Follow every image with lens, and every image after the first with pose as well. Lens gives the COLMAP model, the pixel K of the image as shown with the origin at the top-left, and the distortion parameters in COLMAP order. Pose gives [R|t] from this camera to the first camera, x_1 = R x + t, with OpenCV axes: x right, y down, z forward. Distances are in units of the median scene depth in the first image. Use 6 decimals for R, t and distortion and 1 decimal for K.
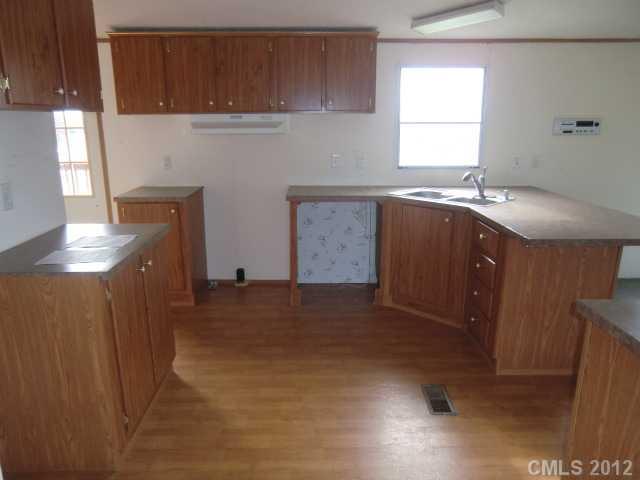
lens RADIAL K [[467.4, 0, 320.0], [0, 467.4, 240.0], [0, 0, 1]] dist [0.001097, 0.001758]
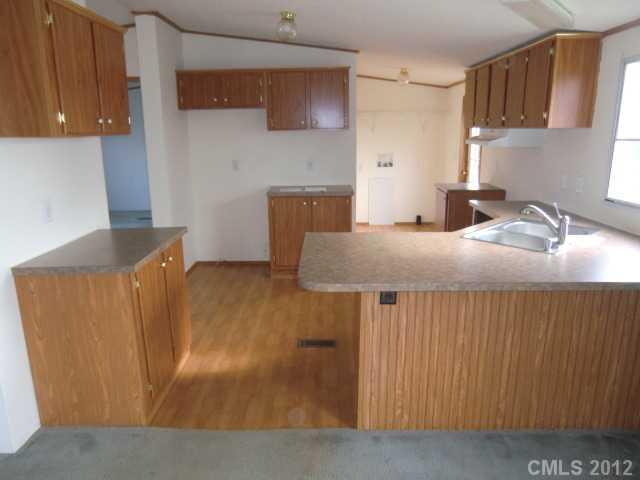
lens RADIAL K [[467.4, 0, 320.0], [0, 467.4, 240.0], [0, 0, 1]] dist [0.001097, 0.001758]
pose [[-0.029786, 0.246575, -0.968666, 1.185399], [-0.251261, 0.936132, 0.246020, -0.211976], [0.967461, 0.250716, 0.034071, 0.718435]]
